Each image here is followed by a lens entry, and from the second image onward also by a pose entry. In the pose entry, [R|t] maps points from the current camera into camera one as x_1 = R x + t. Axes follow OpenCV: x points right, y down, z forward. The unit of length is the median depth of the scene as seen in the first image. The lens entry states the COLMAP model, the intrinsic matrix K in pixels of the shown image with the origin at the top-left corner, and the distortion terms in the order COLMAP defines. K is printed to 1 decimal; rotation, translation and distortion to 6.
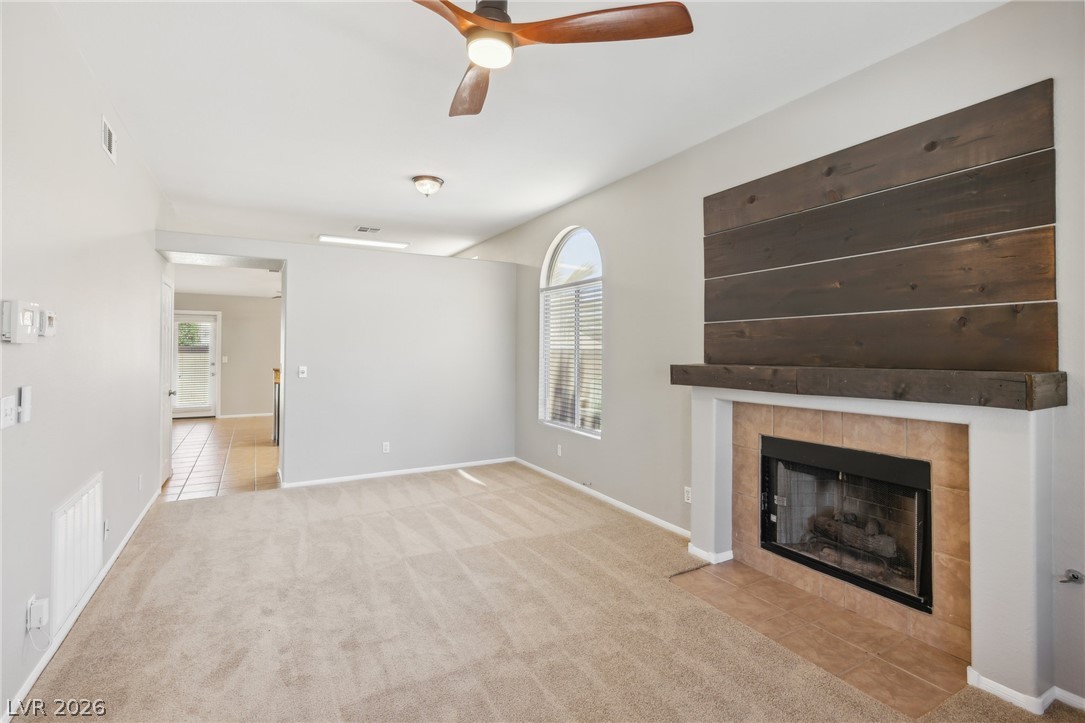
lens RADIAL K [[507.0, 0, 542.2], [0, 507.0, 339.2], [0, 0, 1]] dist [-0.001585, -0.000035]
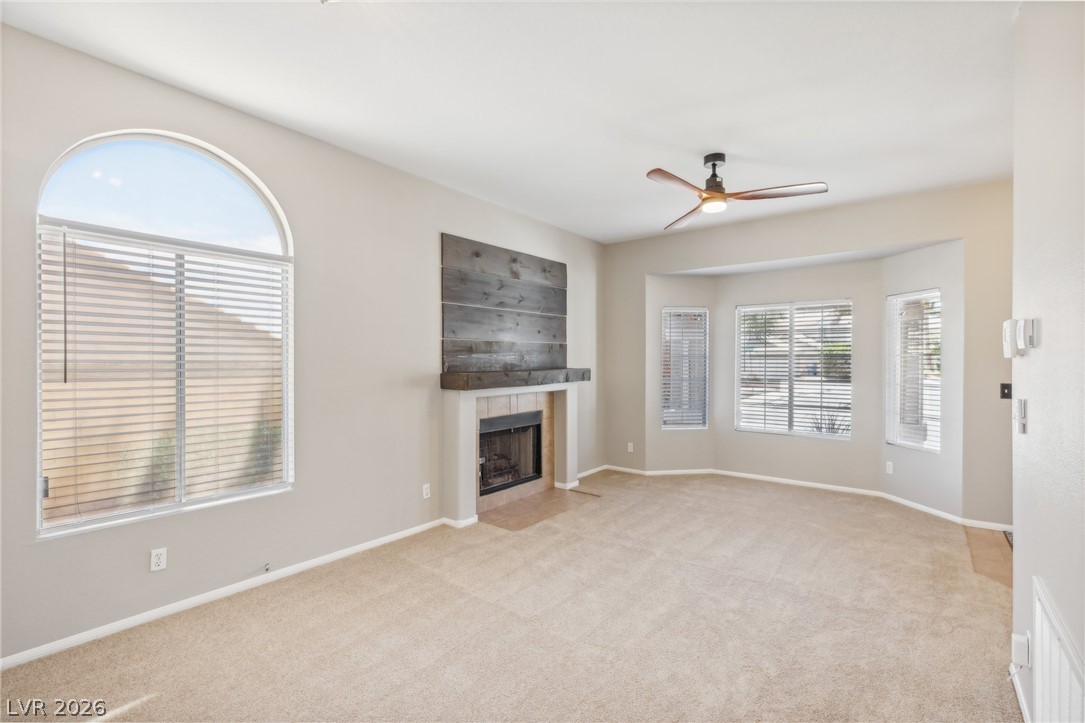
lens RADIAL K [[501.3, 0, 539.5], [0, 501.3, 359.6], [0, 0, 1]] dist [0.000884, 0.000107]
pose [[-0.379284, -0.000873, 0.925280, -0.950884], [-0.016985, 0.999838, -0.006019, 0.022902], [-0.925124, -0.017999, -0.379238, 1.368952]]
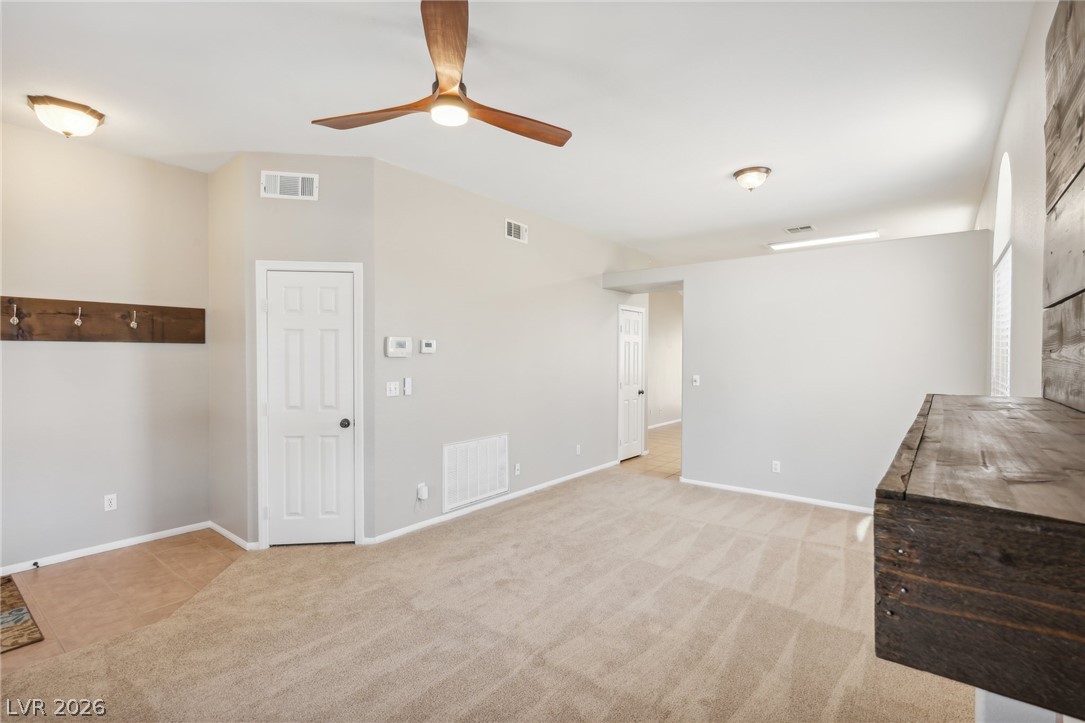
lens RADIAL K [[502.0, 0, 542.5], [0, 502.0, 361.5], [0, 0, 1]] dist [-0.001987, 0.000008]
pose [[0.378293, 0.009459, -0.925637, 0.632779], [0.013105, 0.999793, 0.015573, 0.003947], [0.925593, -0.018022, 0.378091, 0.447835]]
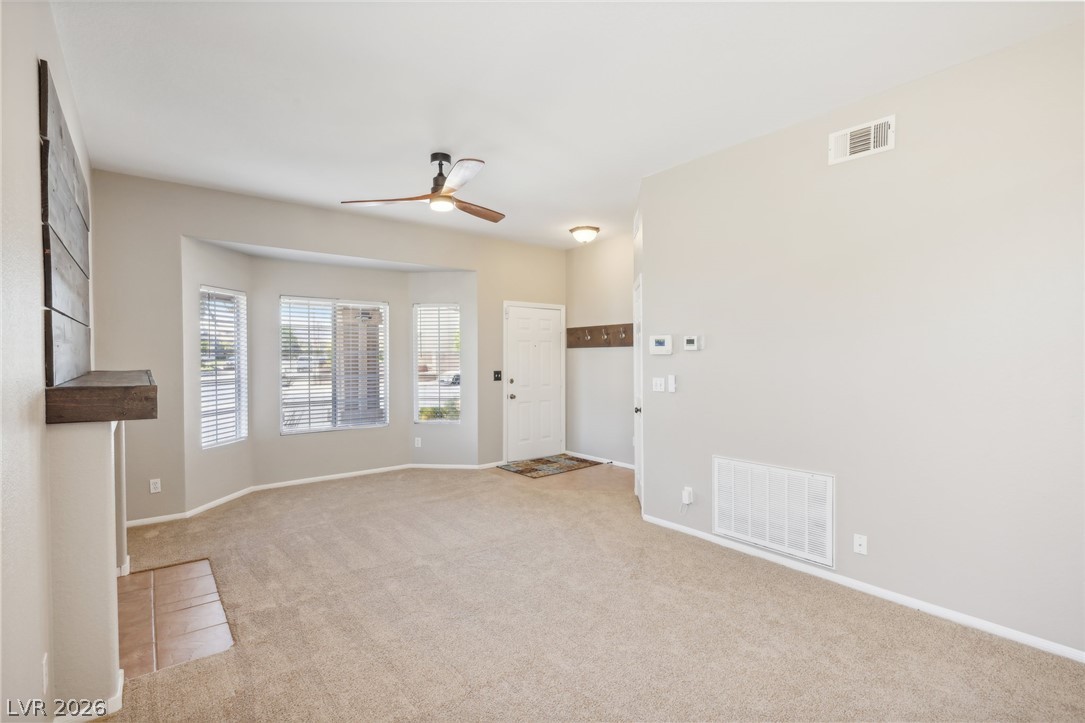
lens RADIAL K [[502.0, 0, 542.5], [0, 502.0, 361.5], [0, 0, 1]] dist [-0.001987, 0.000008]
pose [[-0.987723, 0.002352, -0.156197, -0.103443], [0.003245, 0.999980, -0.005460, 0.030113], [0.156181, -0.005900, -0.987711, 1.752702]]
